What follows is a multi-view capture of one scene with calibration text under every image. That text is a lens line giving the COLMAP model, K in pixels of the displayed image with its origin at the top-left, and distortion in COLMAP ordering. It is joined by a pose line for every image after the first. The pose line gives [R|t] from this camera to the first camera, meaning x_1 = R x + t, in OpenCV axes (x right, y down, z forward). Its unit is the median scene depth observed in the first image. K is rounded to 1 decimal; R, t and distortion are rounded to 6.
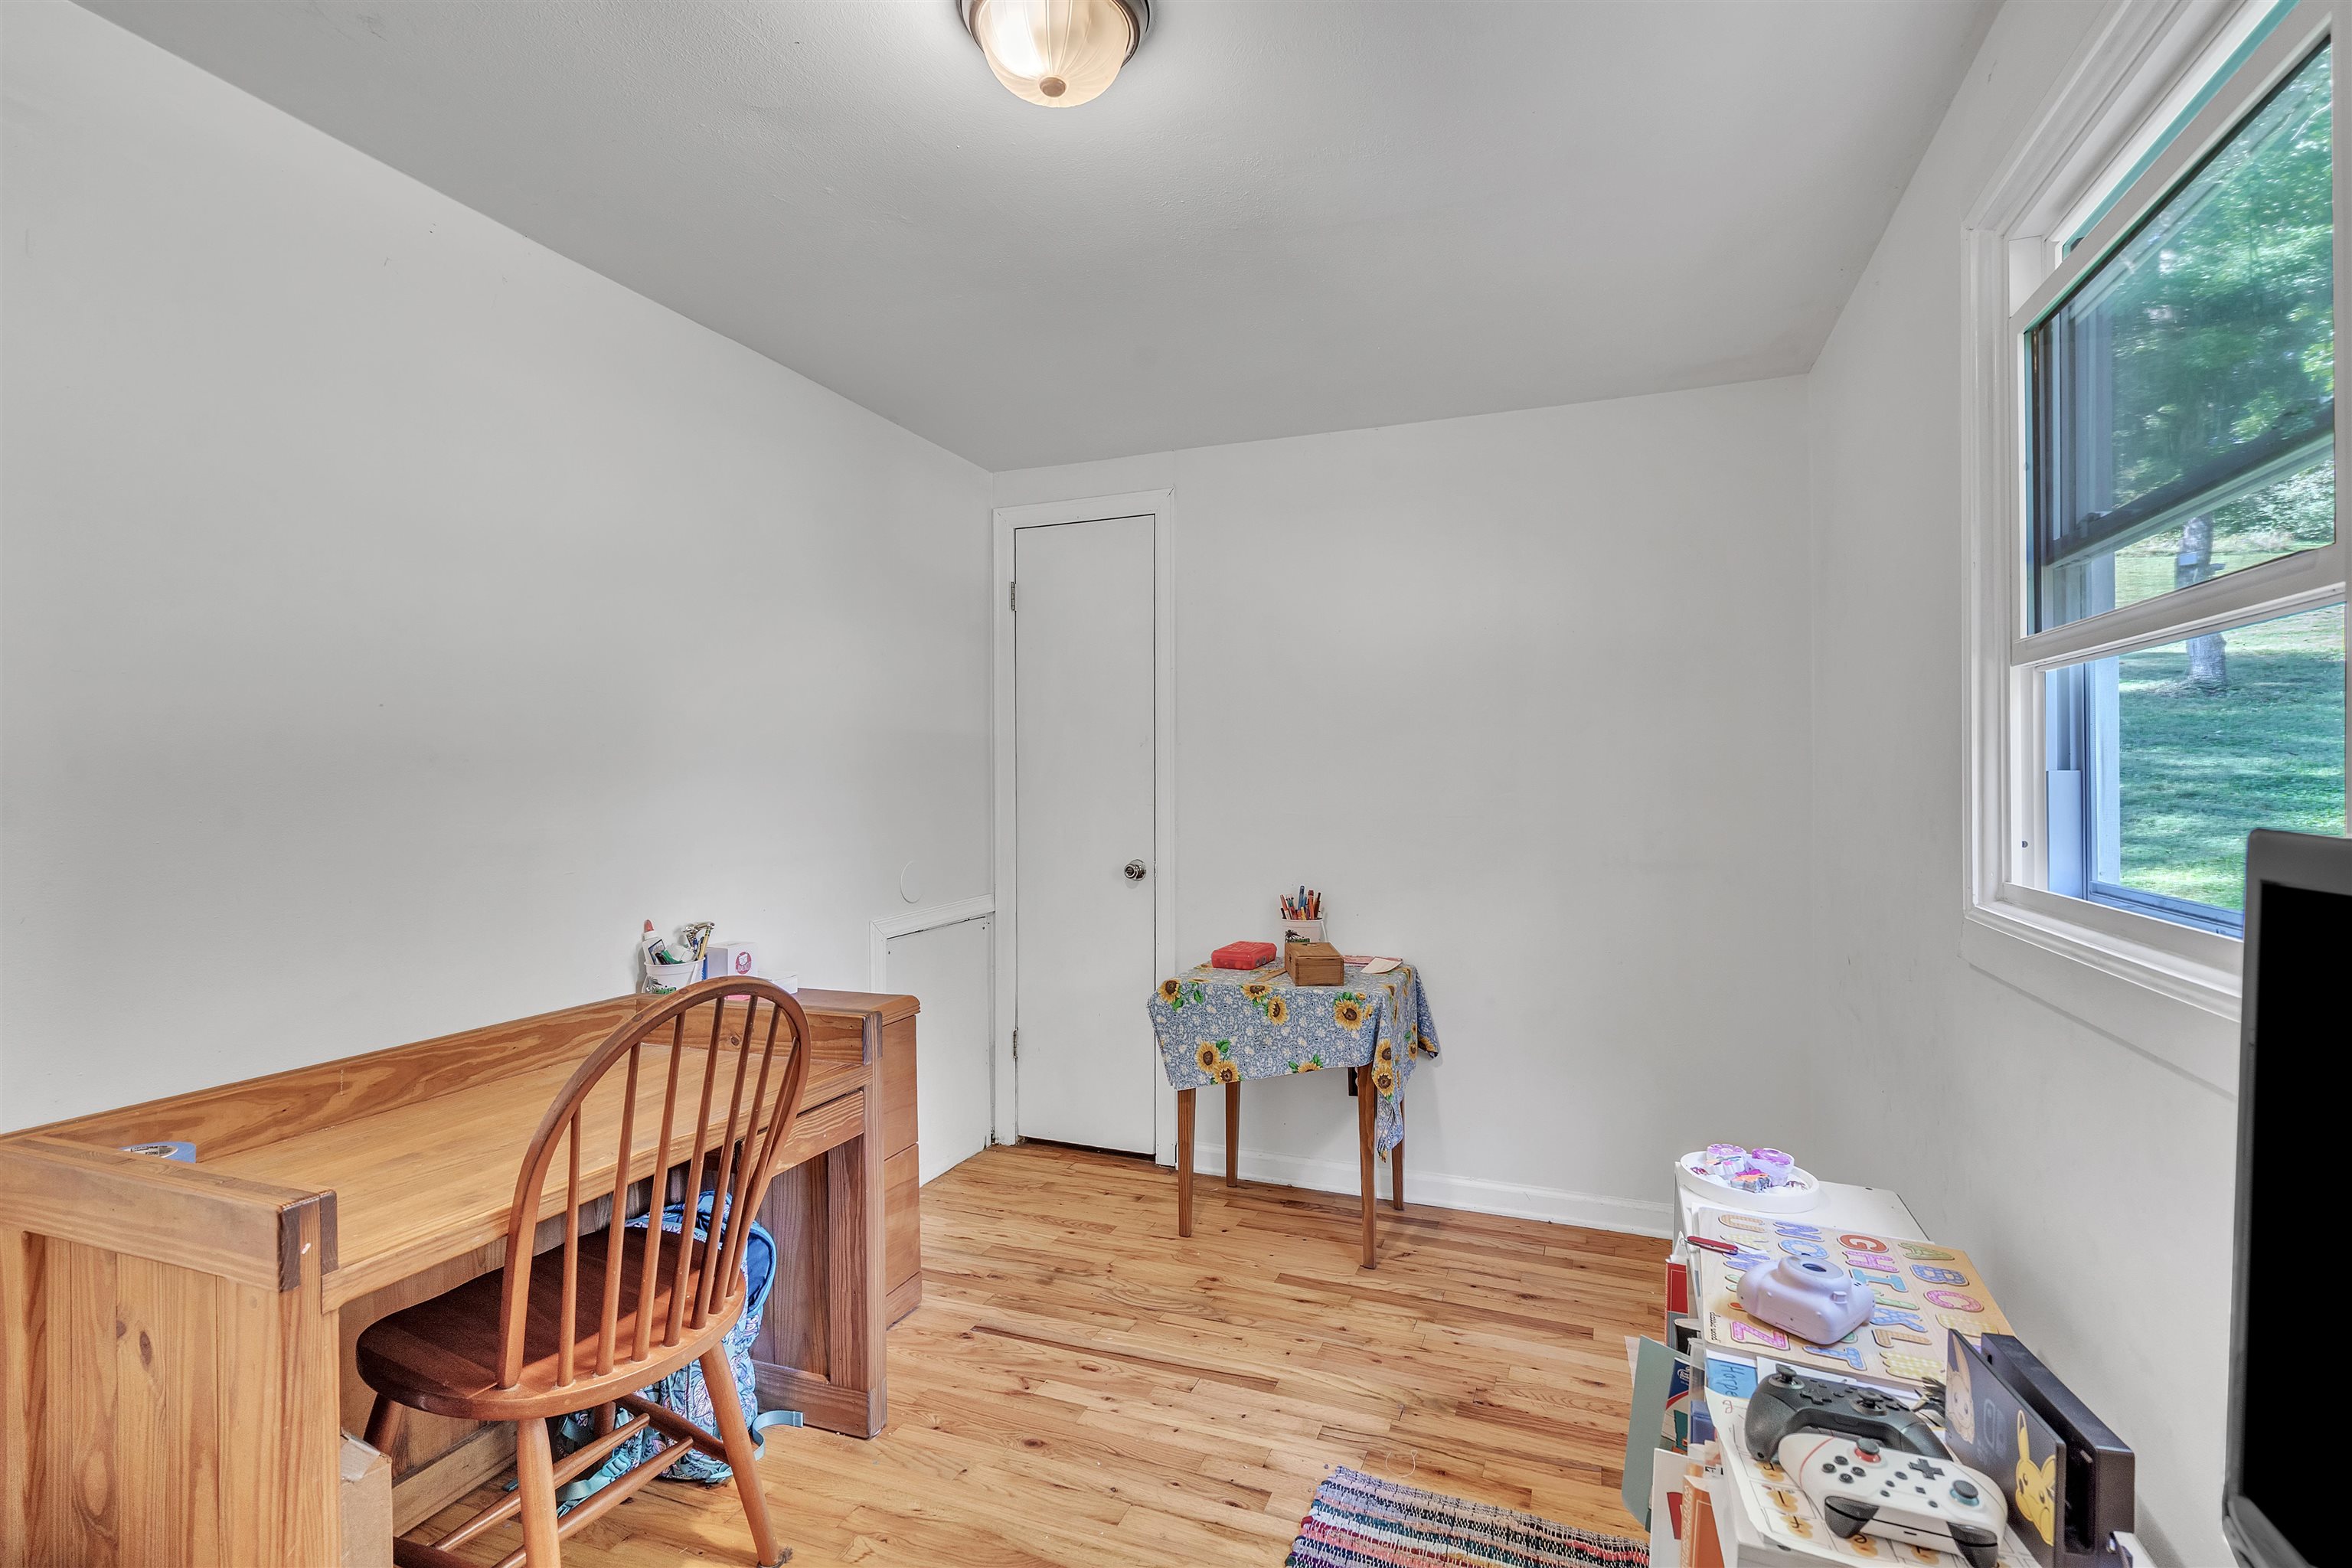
lens RADIAL K [[1079.5, 0, 1171.6], [0, 1079.5, 783.5], [0, 0, 1]] dist [-0.021025, -0.000390]
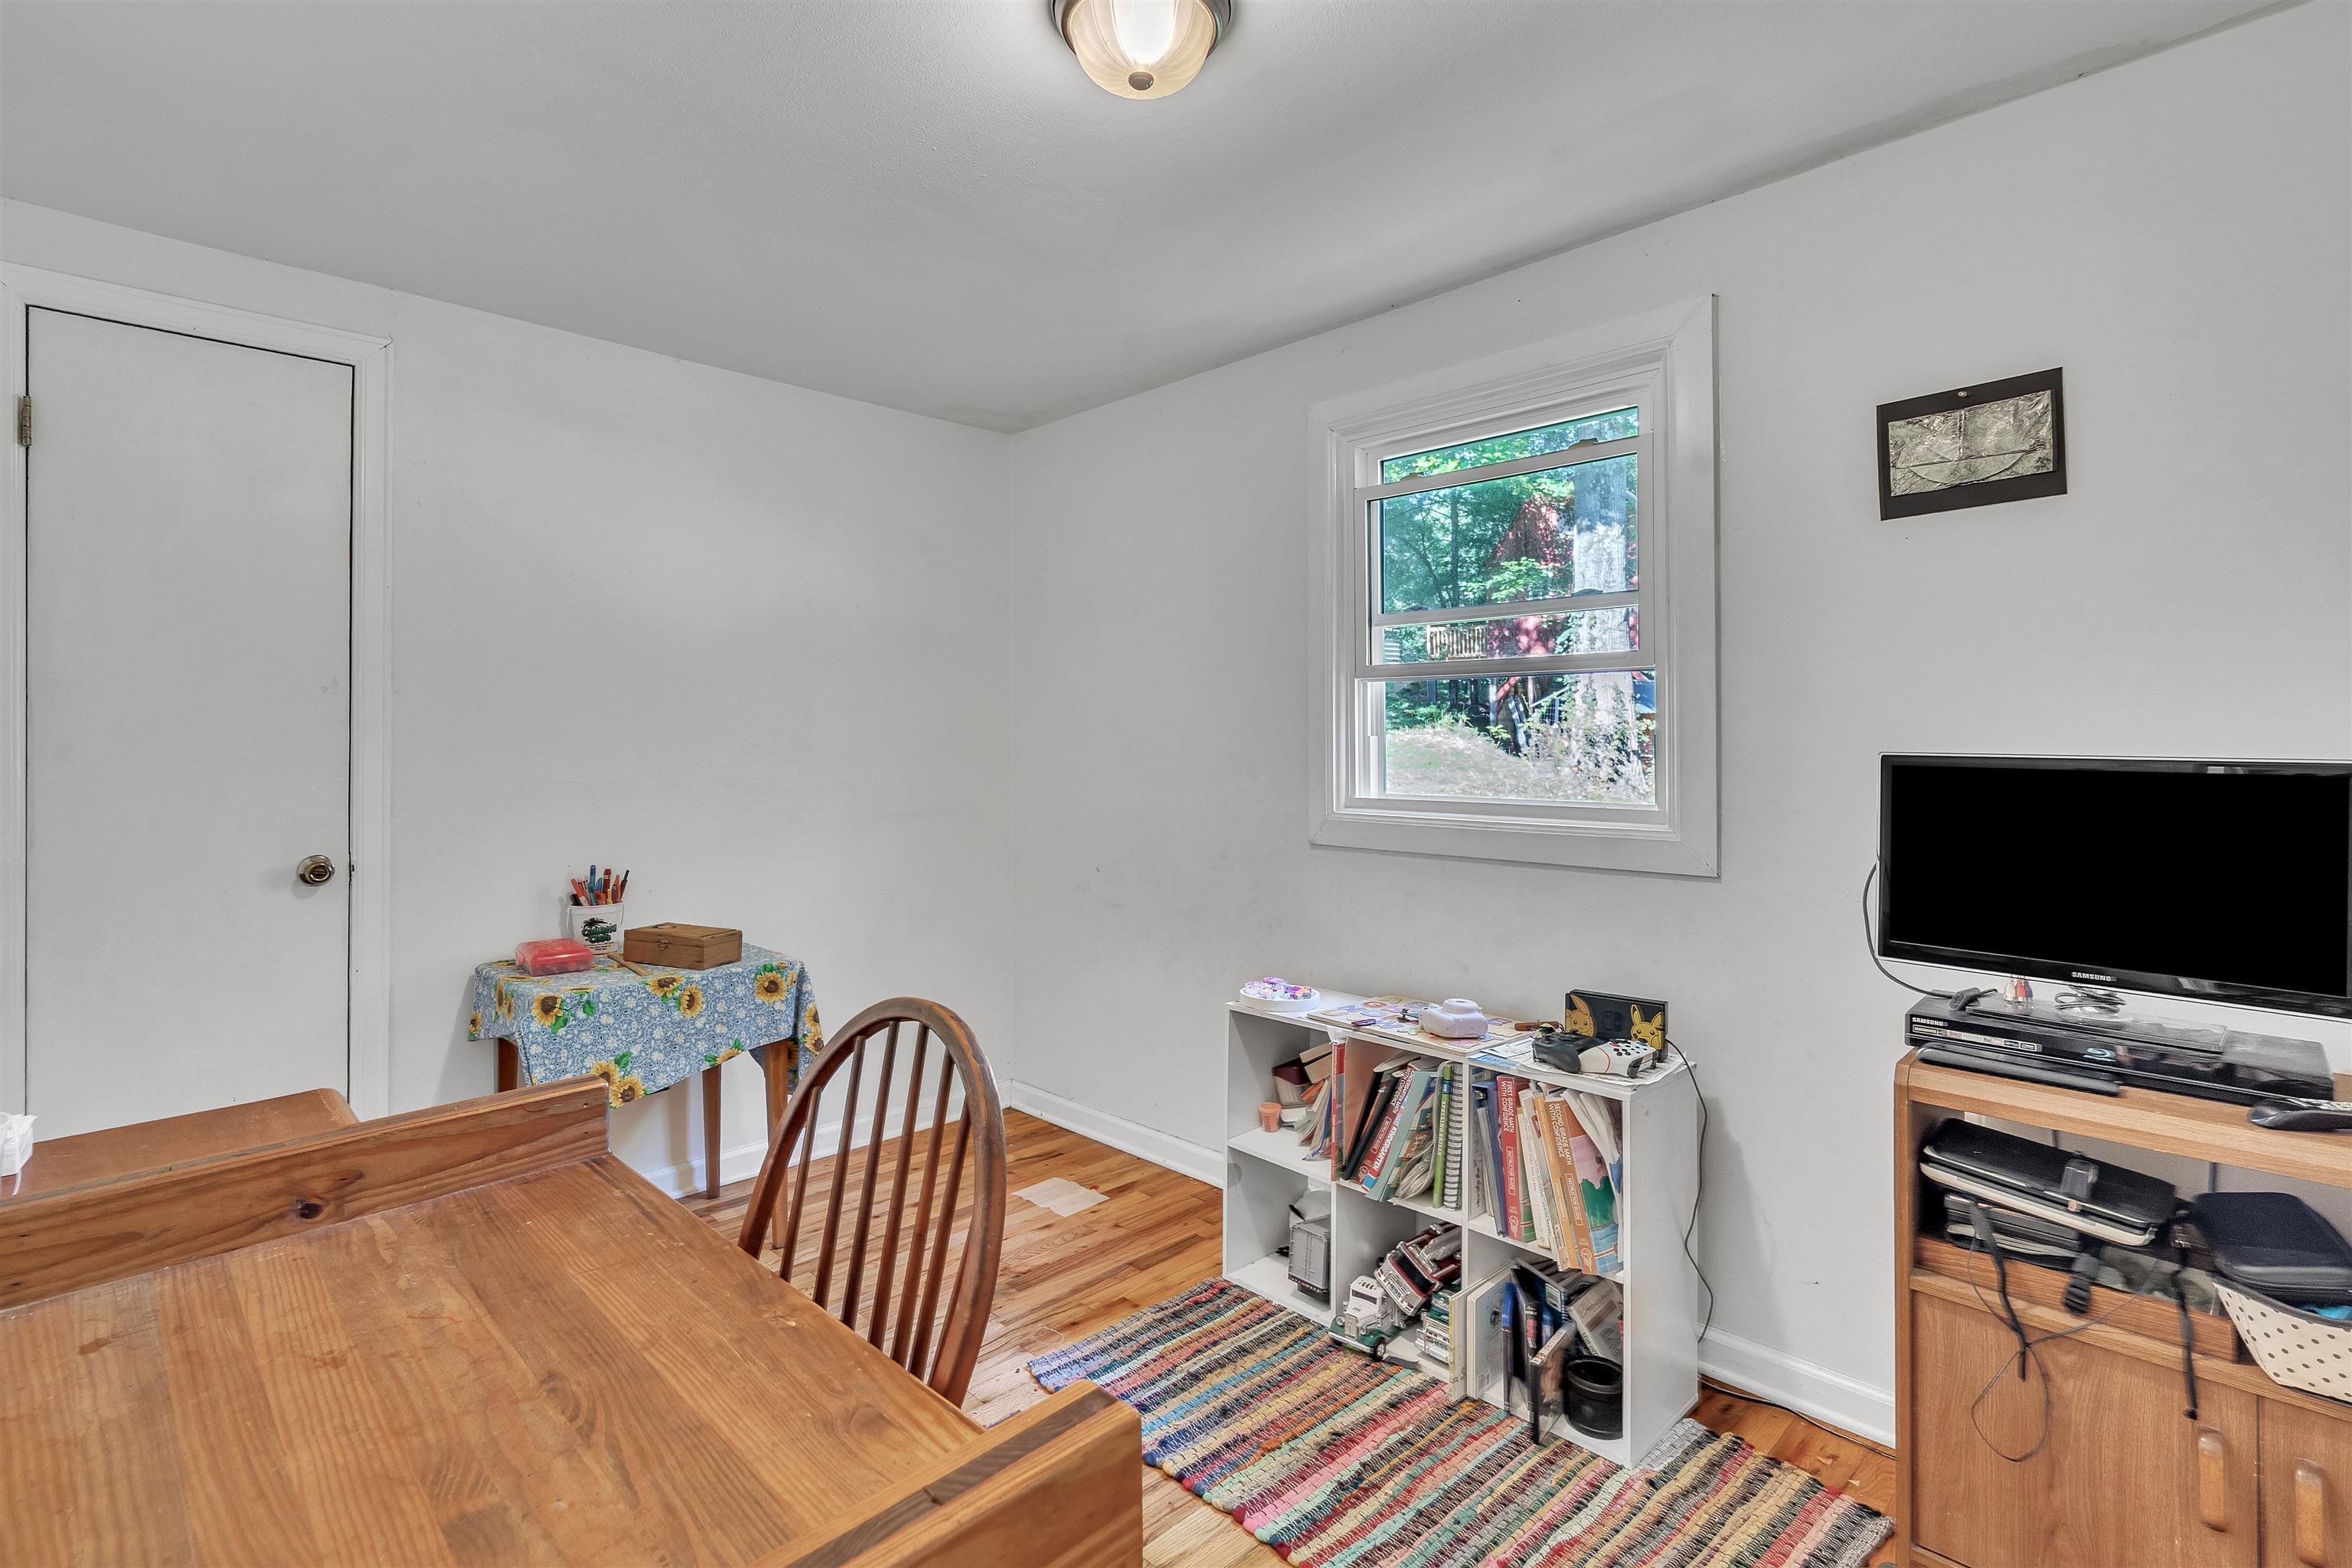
lens RADIAL K [[1079.5, 0, 1171.4], [0, 1079.5, 738.1], [0, 0, 1]] dist [-0.021025, -0.000390]
pose [[0.410022, 0.006579, 0.912052, -0.539901], [0.002025, 0.999965, -0.008123, 0.003076], [-0.912073, 0.005177, 0.409994, 0.278391]]
